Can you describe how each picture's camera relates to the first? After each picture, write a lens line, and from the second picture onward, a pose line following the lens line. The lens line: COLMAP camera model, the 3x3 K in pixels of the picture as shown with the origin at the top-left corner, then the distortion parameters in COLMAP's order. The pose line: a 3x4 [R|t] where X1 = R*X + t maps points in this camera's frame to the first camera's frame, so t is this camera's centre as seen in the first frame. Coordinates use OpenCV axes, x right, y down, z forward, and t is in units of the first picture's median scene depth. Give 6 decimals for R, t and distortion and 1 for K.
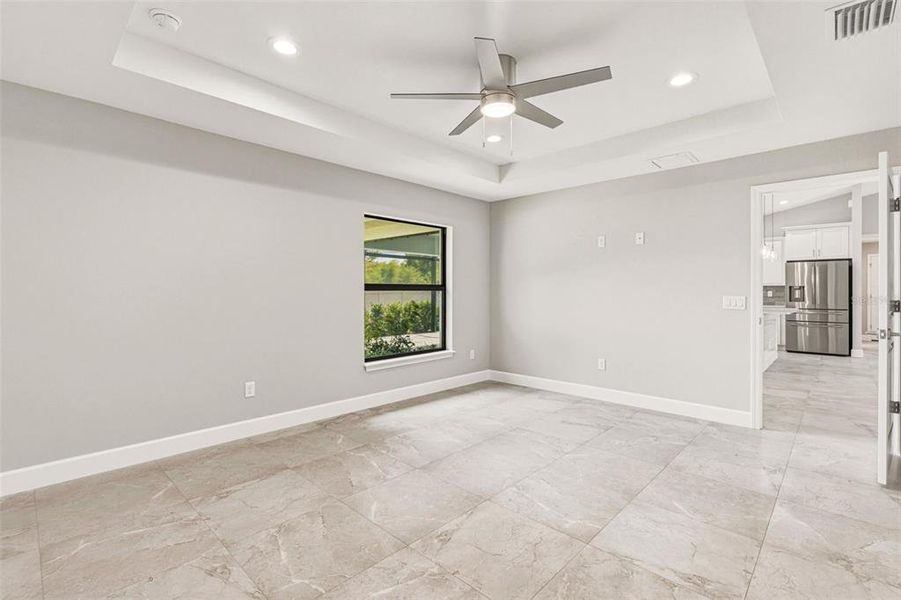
lens RADIAL K [[416.3, 0, 448.6], [0, 416.3, 288.8], [0, 0, 1]] dist [-0.001754, -0.000255]
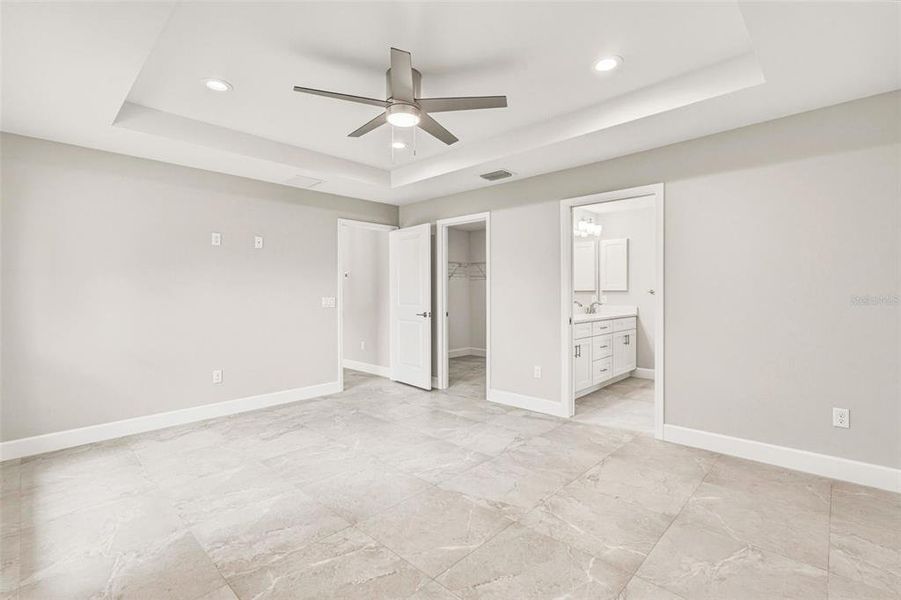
lens RADIAL K [[412.0, 0, 448.9], [0, 412.0, 295.9], [0, 0, 1]] dist [-0.004062, -0.000205]
pose [[-0.000330, -0.010954, 0.999940, -0.814814], [0.000230, 0.999940, 0.010954, -0.001242], [-1.000000, 0.000234, -0.000327, 0.803035]]
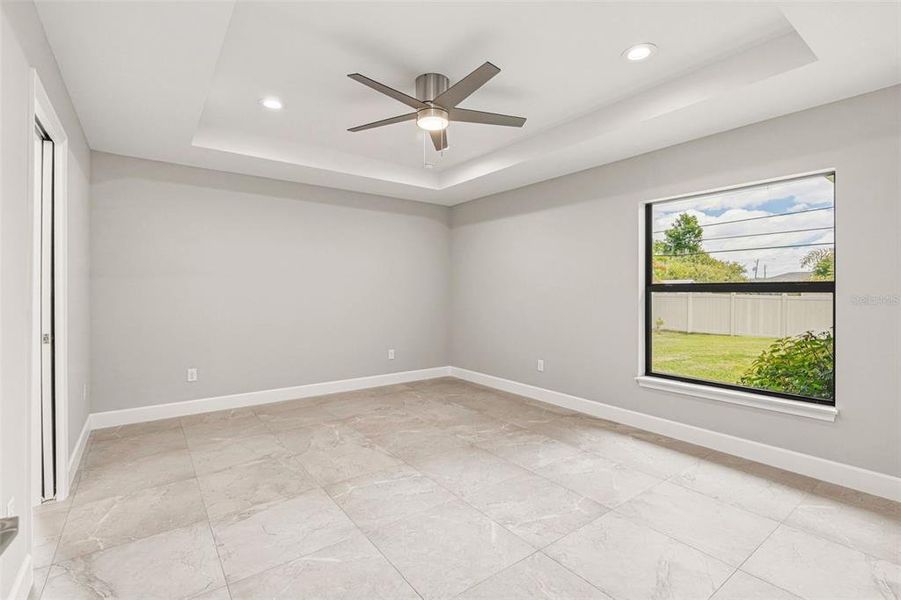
lens RADIAL K [[412.0, 0, 448.9], [0, 412.0, 295.9], [0, 0, 1]] dist [-0.004062, -0.000205]
pose [[-0.169905, 0.007855, -0.985429, 1.045731], [0.000923, 0.999969, 0.007812, 0.007088], [0.985460, 0.000418, -0.169907, 1.105578]]
